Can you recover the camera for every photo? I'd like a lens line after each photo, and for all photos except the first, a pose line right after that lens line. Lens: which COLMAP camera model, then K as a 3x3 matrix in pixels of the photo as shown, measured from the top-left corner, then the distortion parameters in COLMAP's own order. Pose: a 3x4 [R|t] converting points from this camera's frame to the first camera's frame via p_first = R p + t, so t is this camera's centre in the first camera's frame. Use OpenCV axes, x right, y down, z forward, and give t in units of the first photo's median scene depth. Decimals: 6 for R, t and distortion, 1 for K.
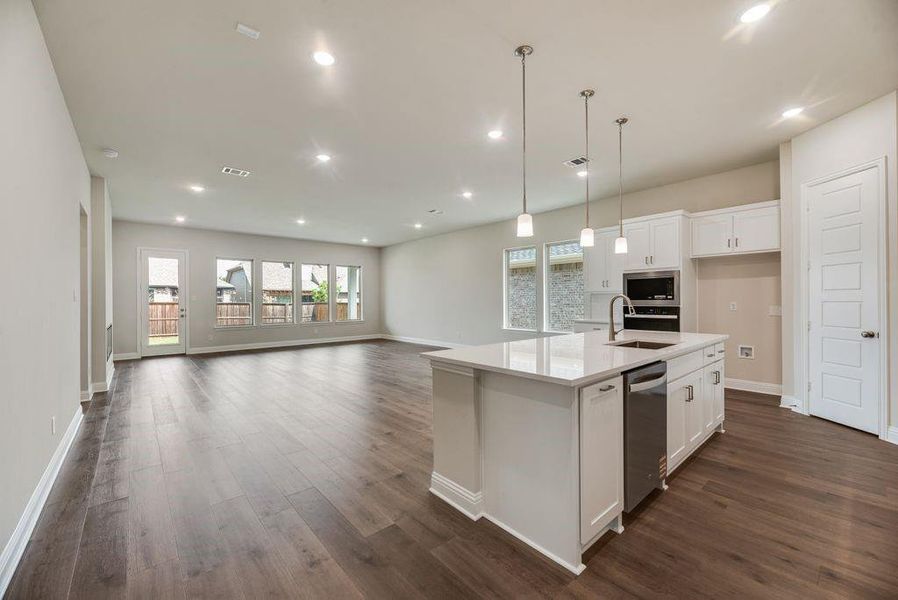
lens RADIAL K [[363.2, 0, 447.6], [0, 363.2, 298.6], [0, 0, 1]] dist [0.001570, 0.000122]
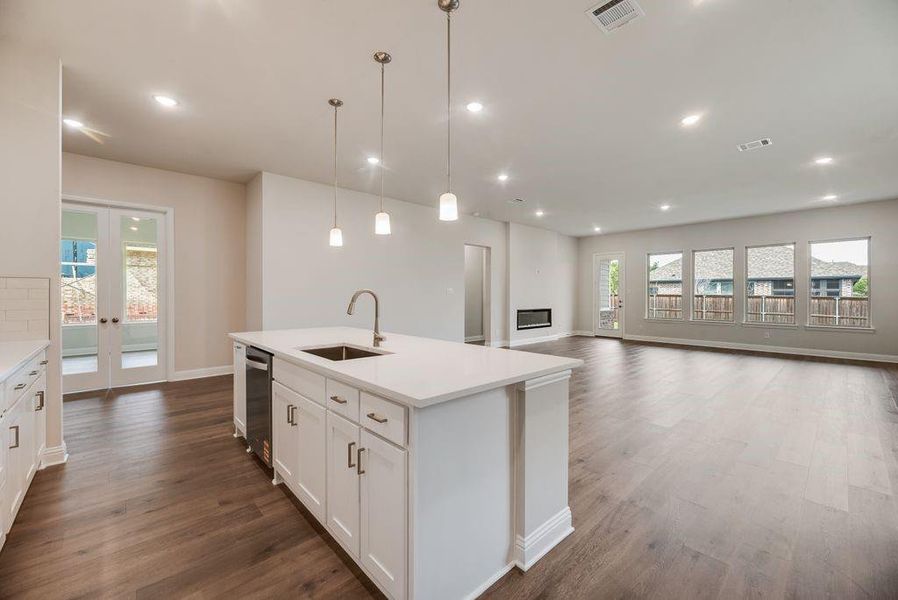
lens RADIAL K [[363.2, 0, 447.6], [0, 363.2, 298.6], [0, 0, 1]] dist [0.001570, 0.000122]
pose [[0.017305, 0.018266, -0.999683, 0.448334], [0.001225, 0.999832, 0.018289, -0.000008], [0.999850, -0.001541, 0.017280, 0.410062]]
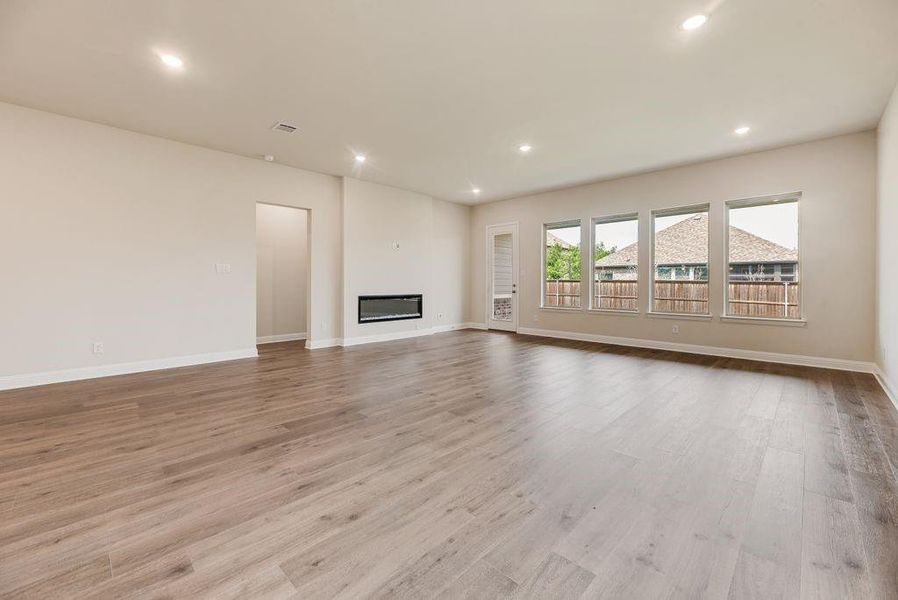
lens RADIAL K [[368.4, 0, 452.0], [0, 368.4, 291.7], [0, 0, 1]] dist [0.002738, -0.000111]
pose [[0.076194, 0.032720, -0.996556, 0.209258], [0.000438, 0.999460, 0.032848, 0.016077], [0.997093, -0.002939, 0.076139, 0.761665]]
